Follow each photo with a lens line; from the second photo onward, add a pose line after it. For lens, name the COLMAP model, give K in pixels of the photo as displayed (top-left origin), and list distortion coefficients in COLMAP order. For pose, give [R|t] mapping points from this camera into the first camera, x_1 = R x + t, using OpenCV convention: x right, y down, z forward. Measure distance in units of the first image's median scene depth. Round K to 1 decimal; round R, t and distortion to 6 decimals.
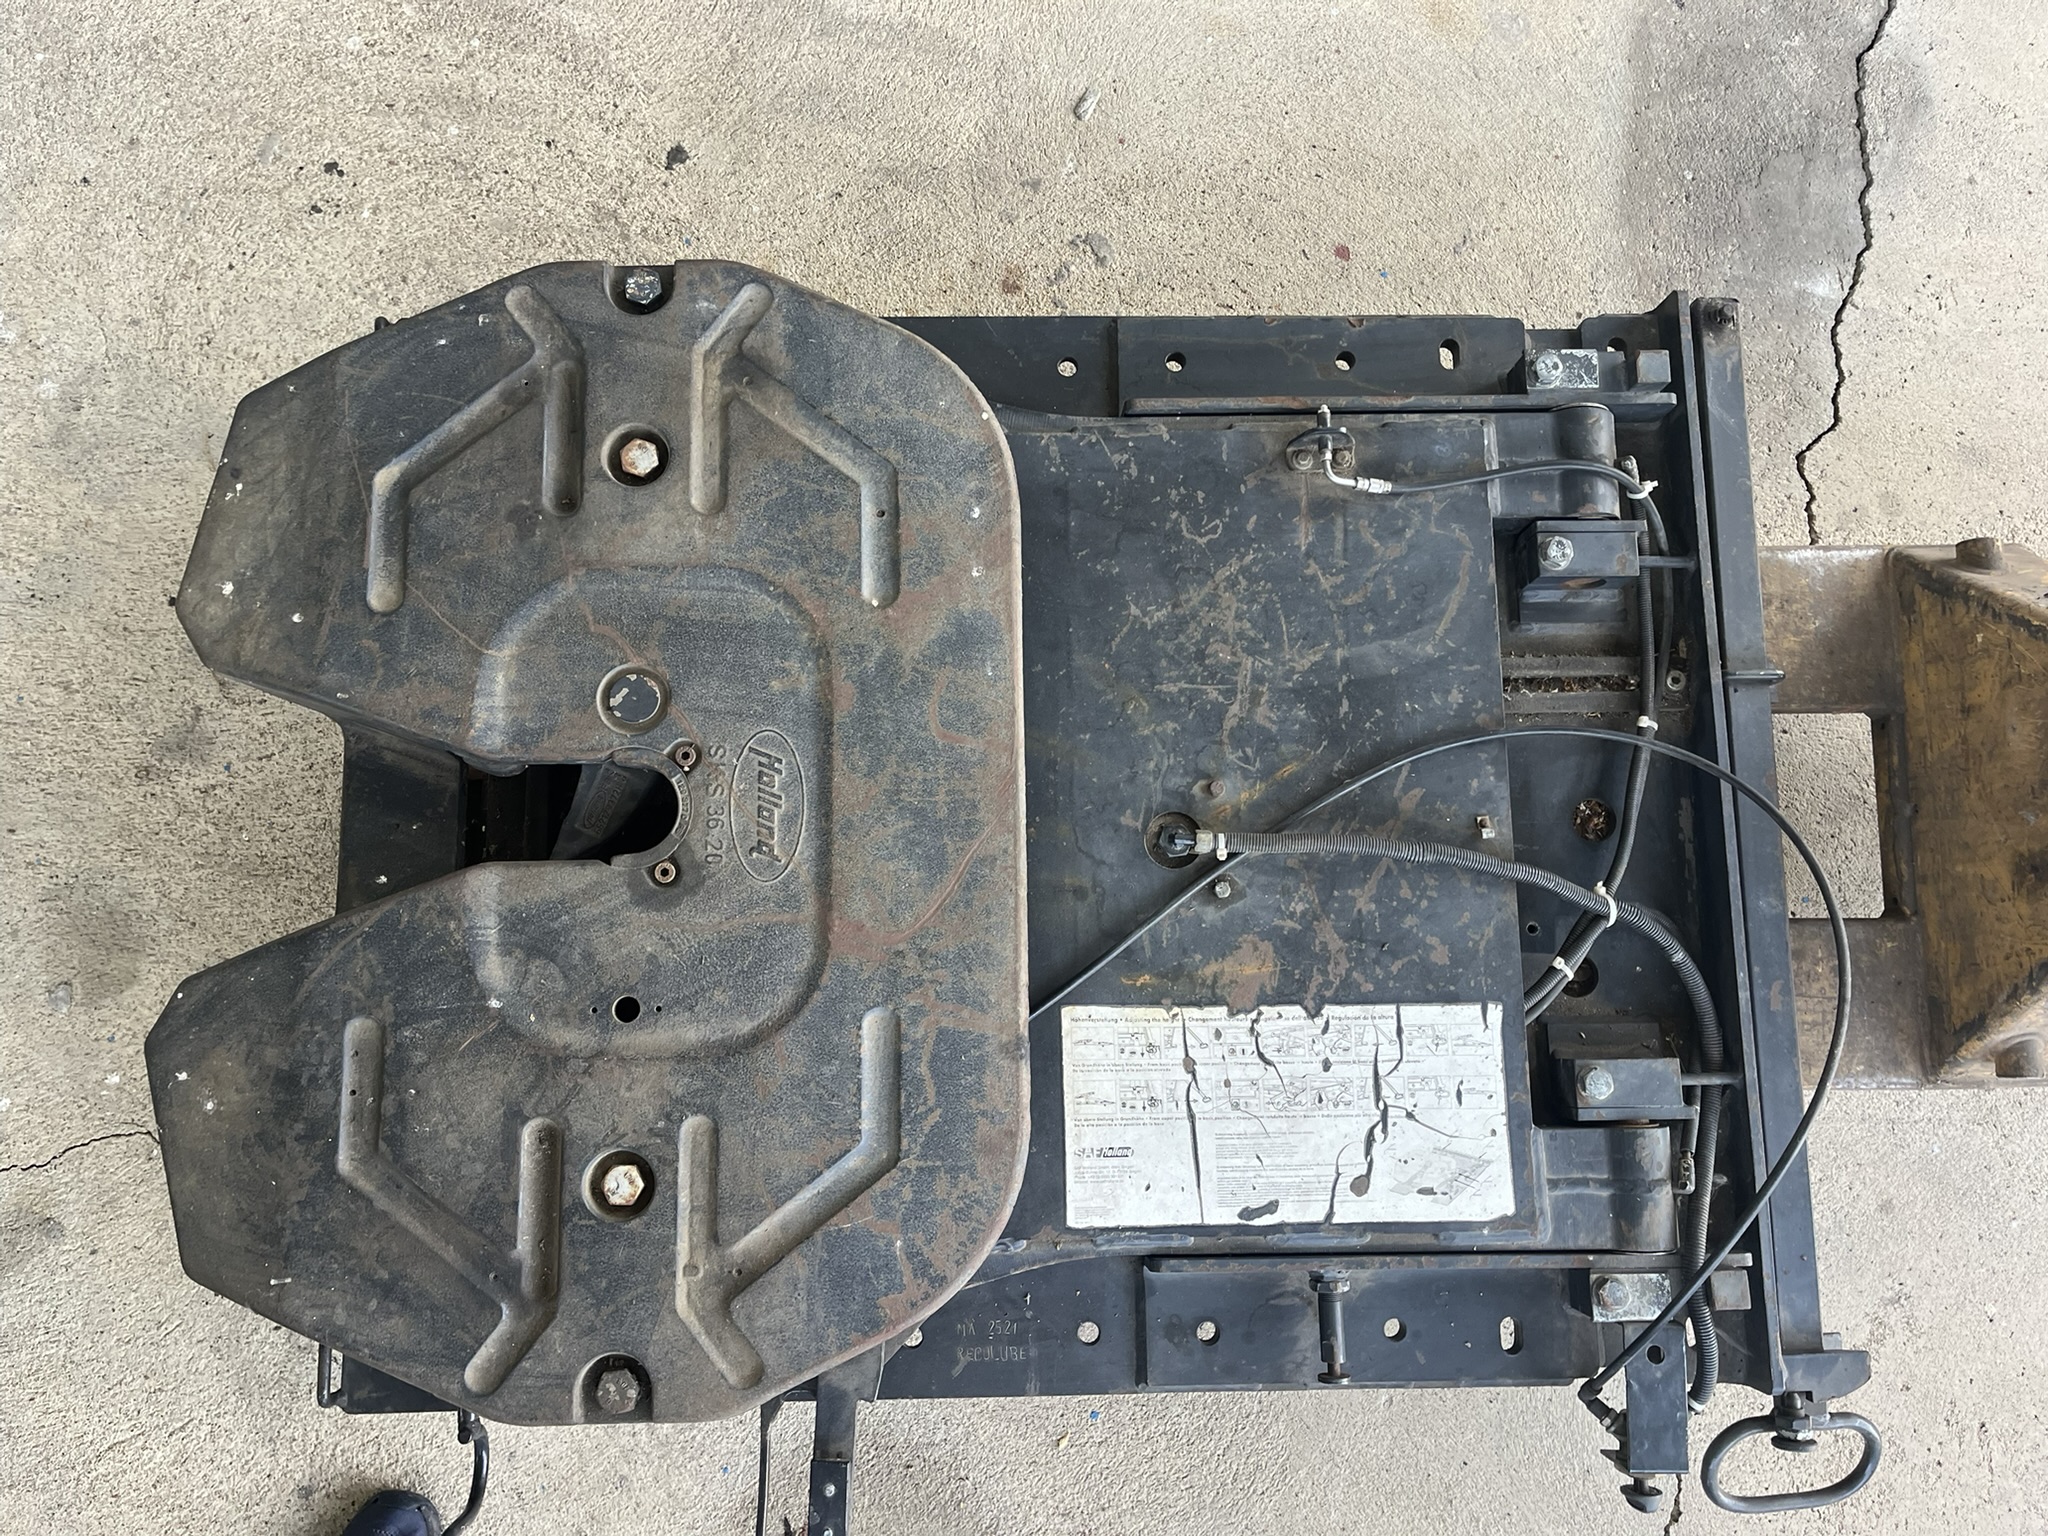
lens RADIAL K [[1586.9, 0, 1005.3], [0, 1586.9, 768.7], [0, 0, 1]] dist [0.071547, -0.117400]
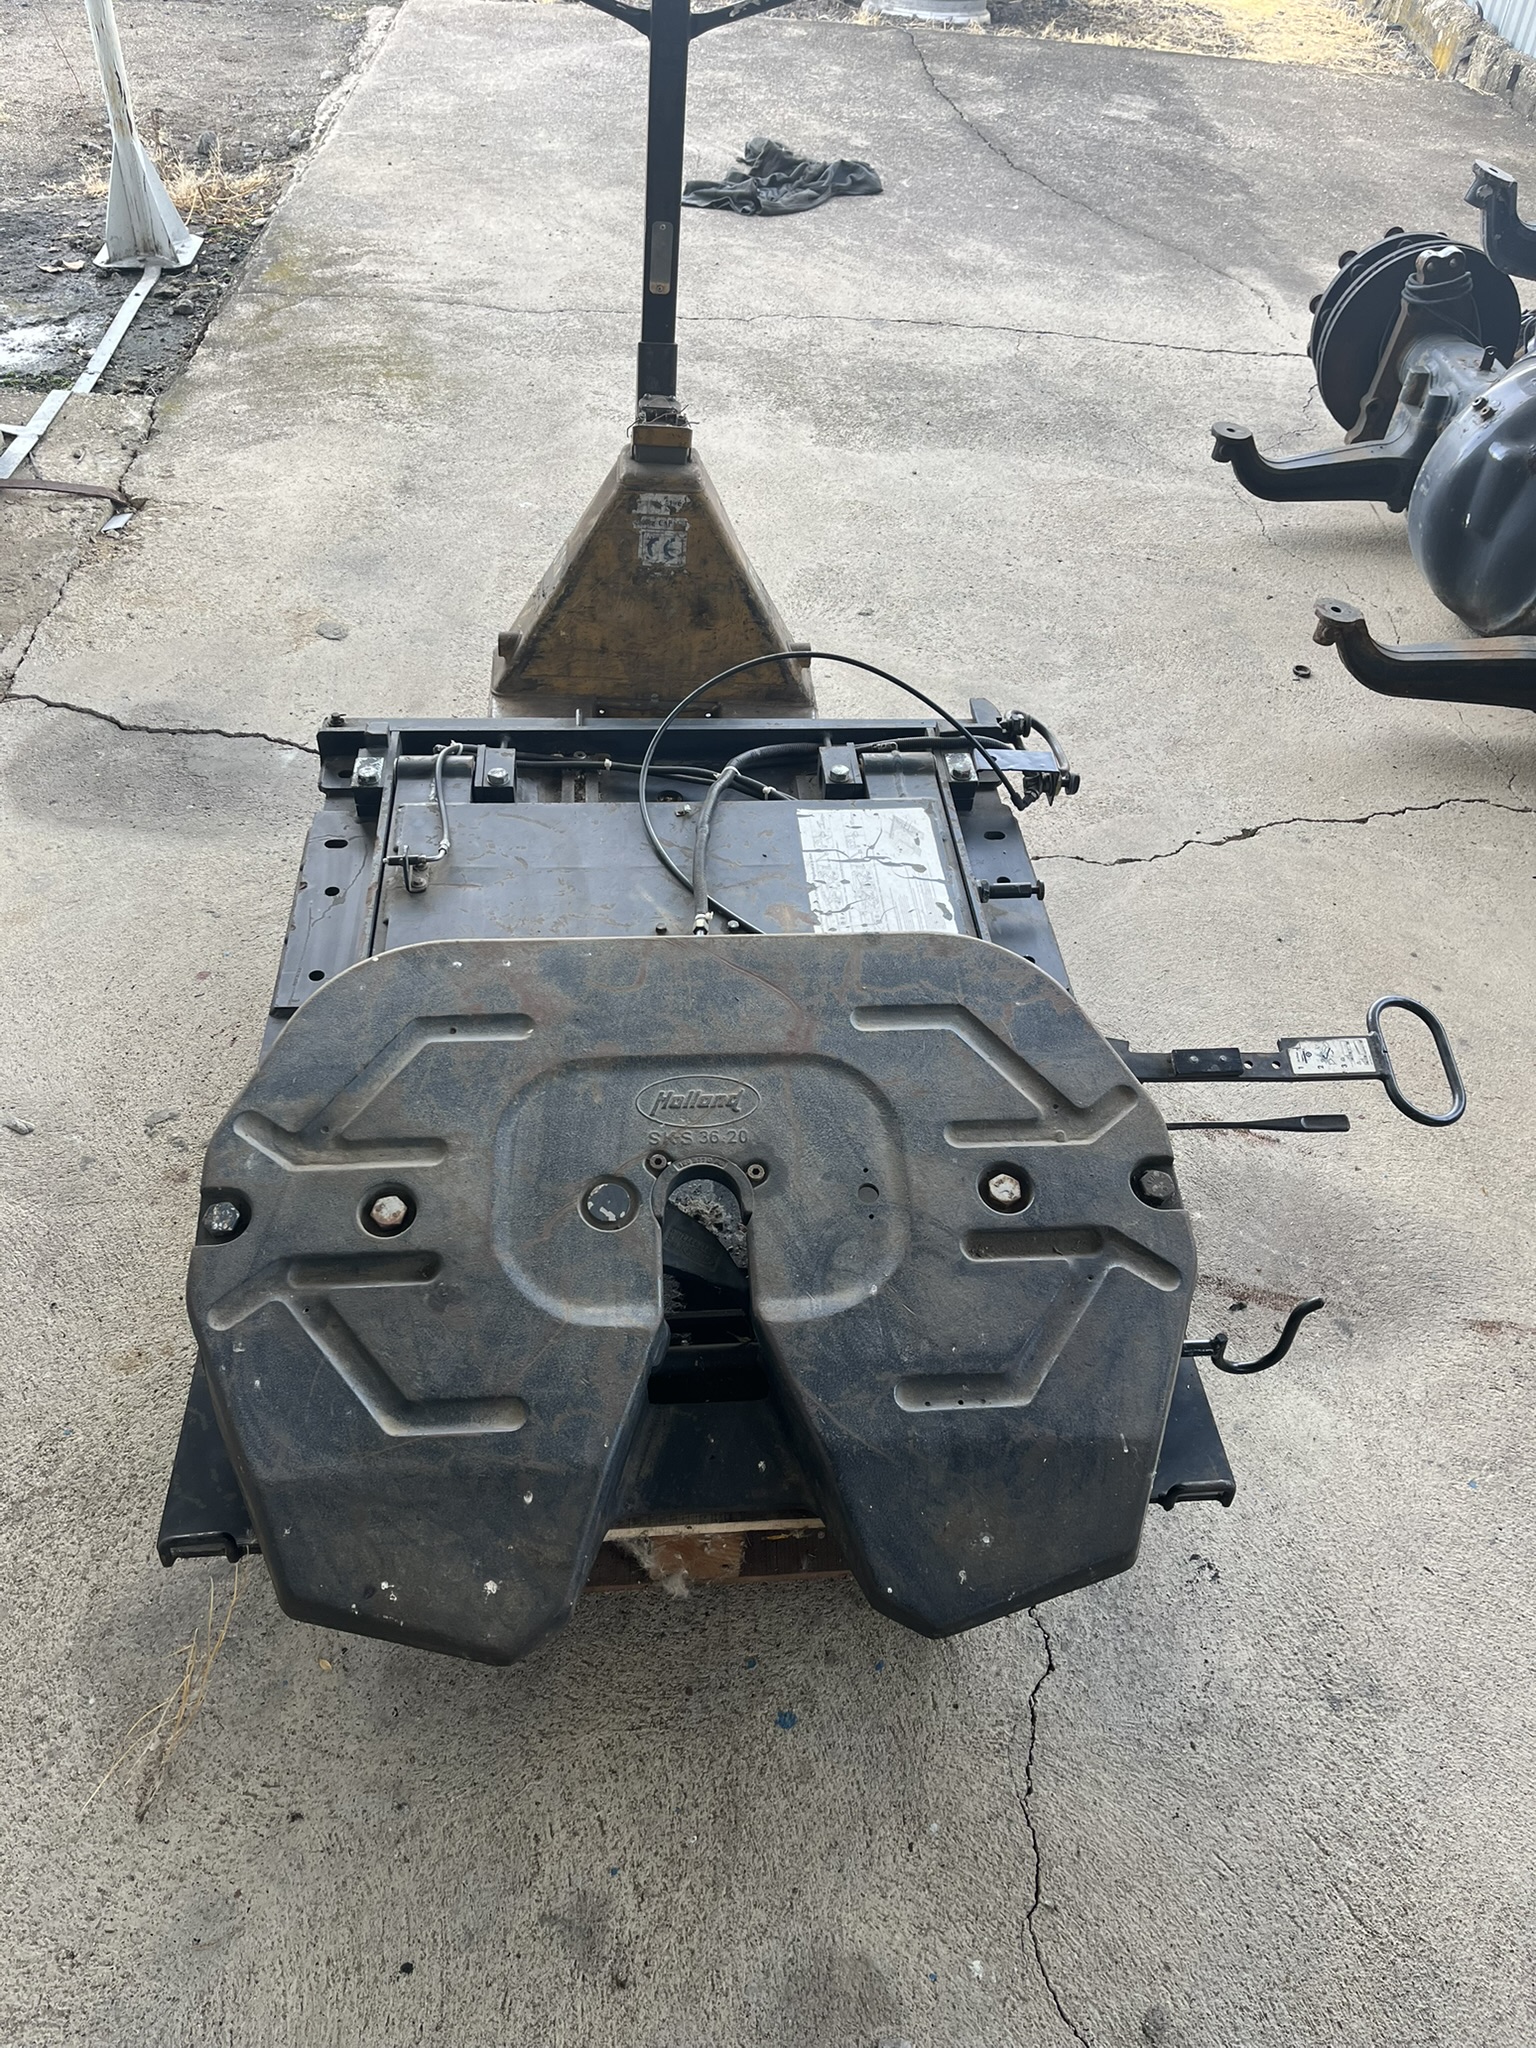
lens RADIAL K [[1546.9, 0, 768.0], [0, 1546.9, 1024.0], [0, 0, 1]] dist [0.091196, -0.138806]
pose [[-0.064998, -0.715230, 0.695861, -0.903500], [0.976178, 0.099085, 0.193024, -0.153977], [-0.207006, 0.691830, 0.691751, 0.095512]]
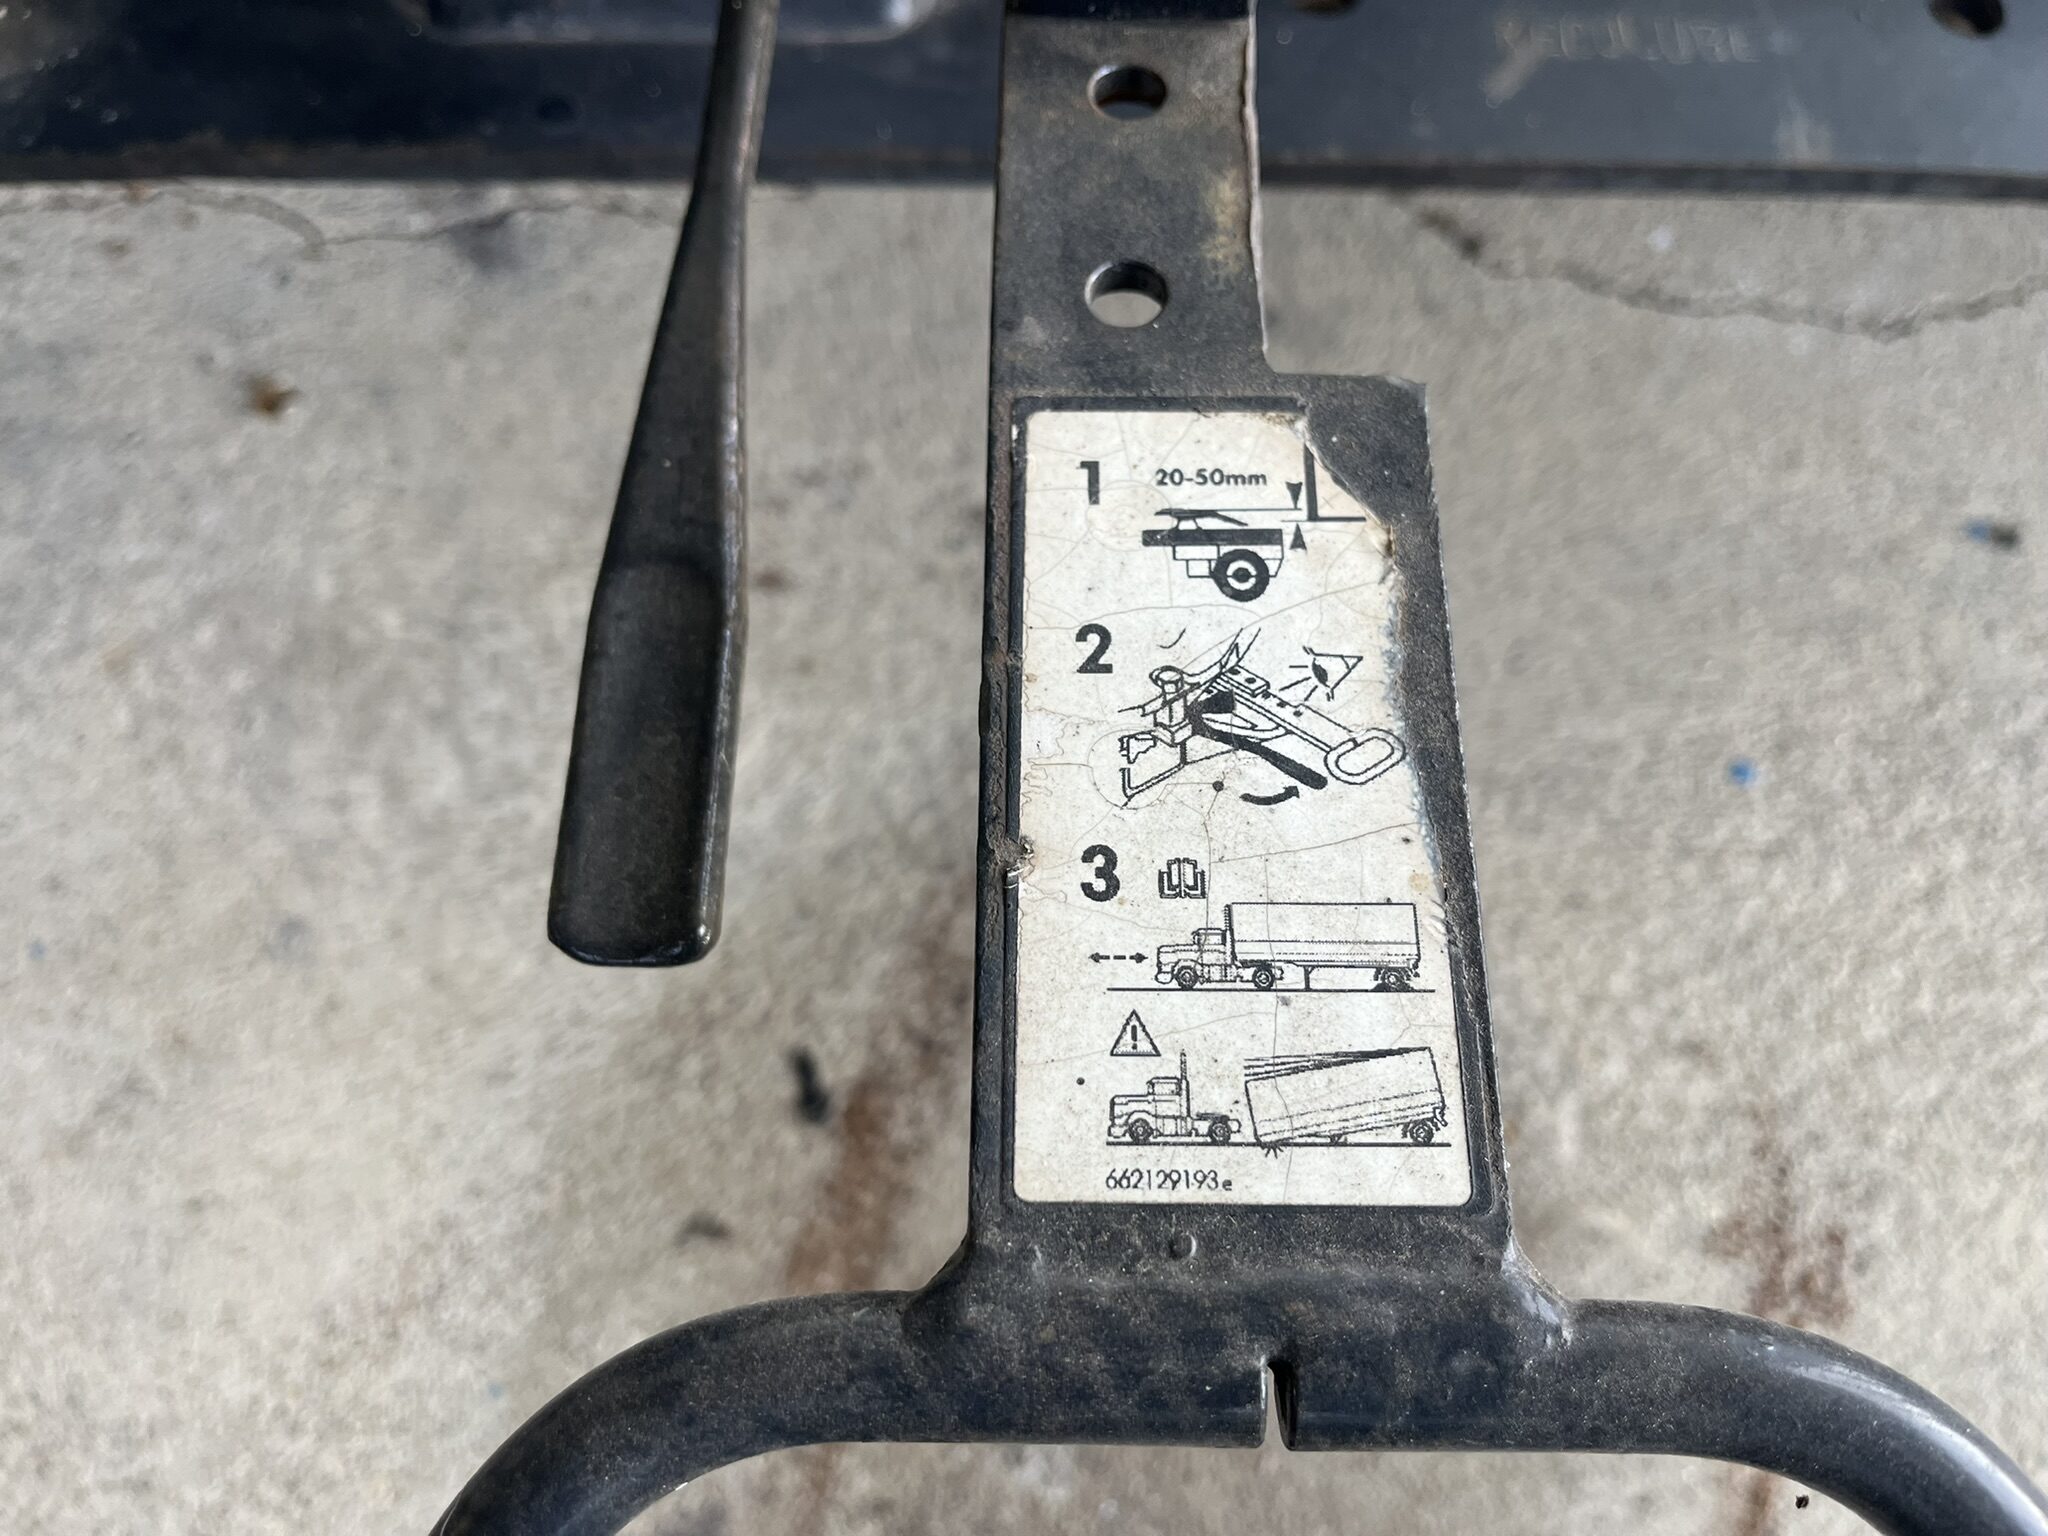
lens RADIAL K [[1744.2, 0, 974.6], [0, 1744.2, 594.9], [0, 0, 1]] dist [0.080059, -0.187990]
pose [[0.999949, 0.005963, 0.008193, -0.121613], [-0.003565, 0.963872, -0.266342, 0.534825], [-0.009485, 0.266299, 0.963844, 0.734650]]
